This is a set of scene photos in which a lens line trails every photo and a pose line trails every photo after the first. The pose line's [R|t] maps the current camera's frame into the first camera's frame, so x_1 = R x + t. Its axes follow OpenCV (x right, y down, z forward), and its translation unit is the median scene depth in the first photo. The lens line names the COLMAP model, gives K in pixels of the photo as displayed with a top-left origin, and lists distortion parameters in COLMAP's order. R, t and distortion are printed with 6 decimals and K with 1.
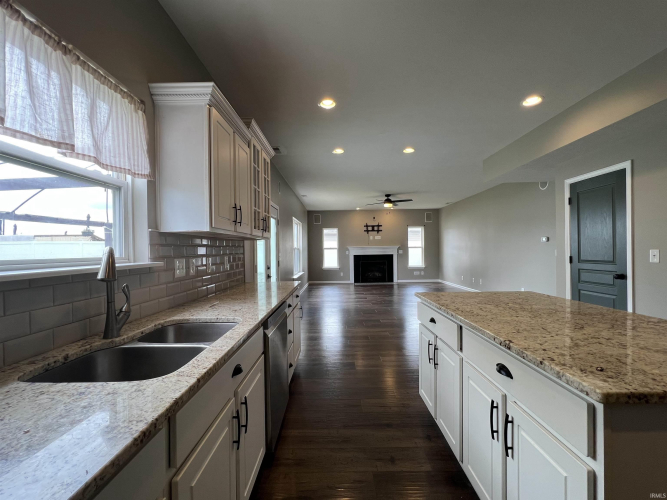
lens RADIAL K [[289.6, 0, 332.6], [0, 289.6, 251.9], [0, 0, 1]] dist [-0.004191, 0.001132]
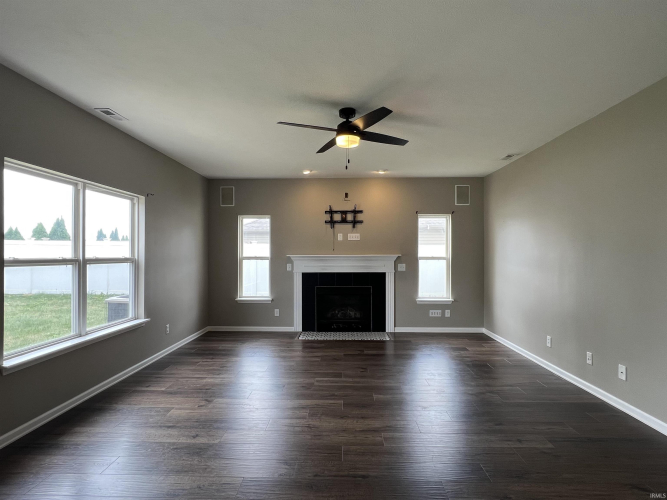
lens RADIAL K [[350.4, 0, 334.1], [0, 350.4, 253.9], [0, 0, 1]] dist [-0.002257, -0.000155]
pose [[0.999641, 0.014551, -0.022486, 0.191524], [-0.014731, 0.999861, -0.007867, -0.022708], [0.022369, 0.008196, 0.999716, 0.595428]]
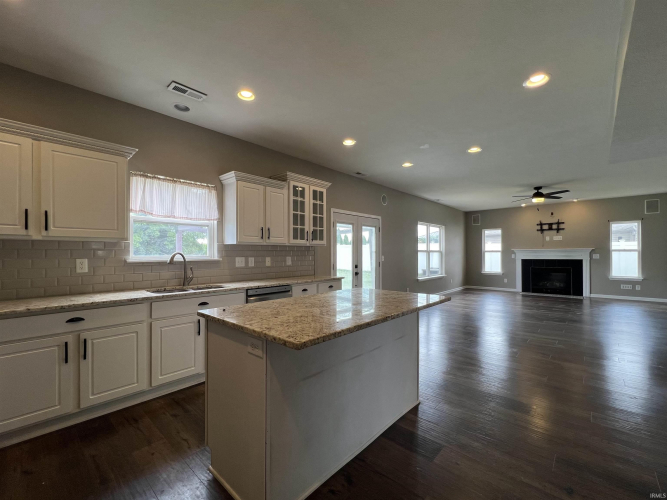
lens RADIAL K [[289.6, 0, 332.3], [0, 289.6, 251.7], [0, 0, 1]] dist [-0.004191, 0.001132]
pose [[0.745679, 0.008043, -0.666256, 0.312083], [-0.011808, 0.999930, -0.001145, -0.005154], [0.666200, 0.008721, 0.745722, -0.009655]]
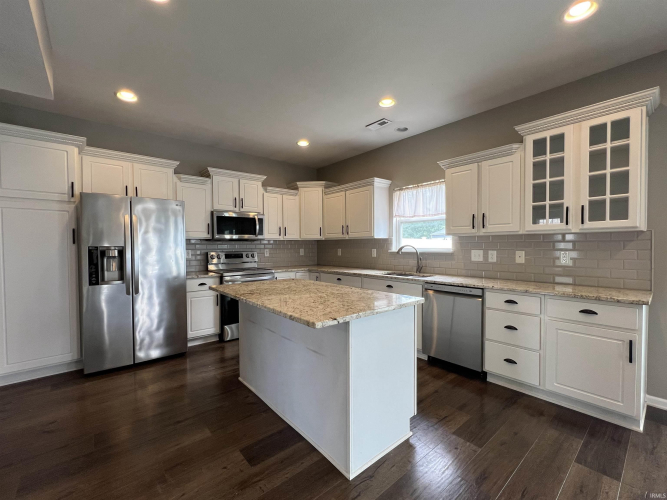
lens RADIAL K [[289.6, 0, 327.1], [0, 289.6, 247.0], [0, 0, 1]] dist [-0.004191, 0.001132]
pose [[-0.768889, 0.016180, -0.639178, 0.312407], [0.007717, 0.999842, 0.016027, -0.007959], [0.639336, 0.007390, -0.768892, 0.441598]]
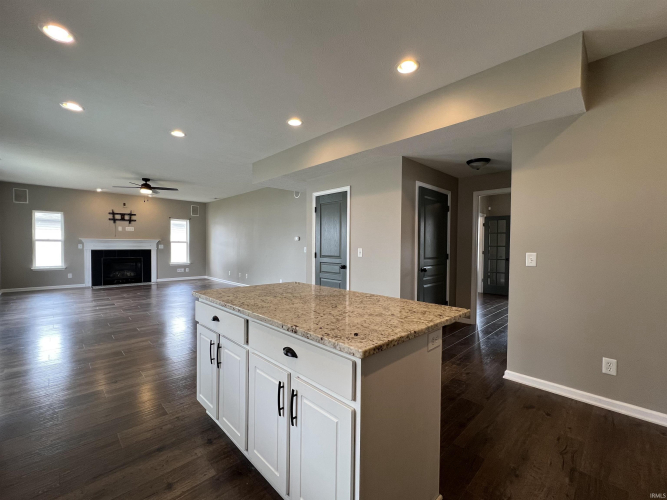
lens RADIAL K [[289.6, 0, 335.8], [0, 289.6, 252.1], [0, 0, 1]] dist [-0.004191, 0.001132]
pose [[0.707592, 0.004666, 0.706606, -0.012304], [-0.015240, 0.999846, 0.008659, 0.000200], [-0.706457, -0.016896, 0.707554, 0.009992]]
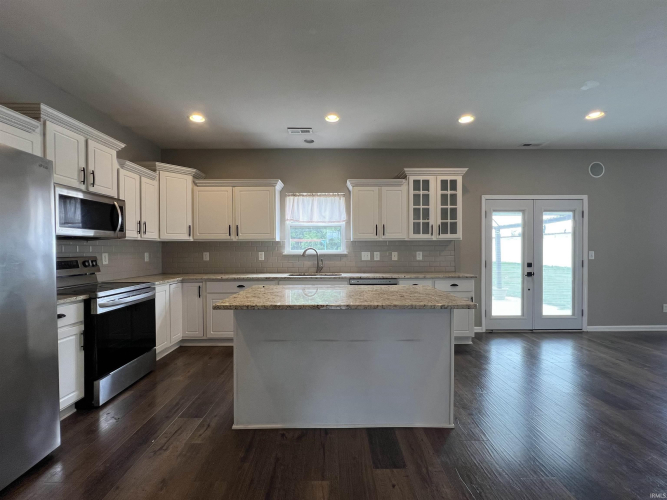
lens RADIAL K [[289.6, 0, 332.6], [0, 289.6, 250.8], [0, 0, 1]] dist [-0.004191, 0.001132]
pose [[0.011385, 0.015339, -0.999818, 0.432016], [-0.002737, 0.999879, 0.015309, -0.004837], [0.999931, 0.002563, 0.011426, 0.182138]]
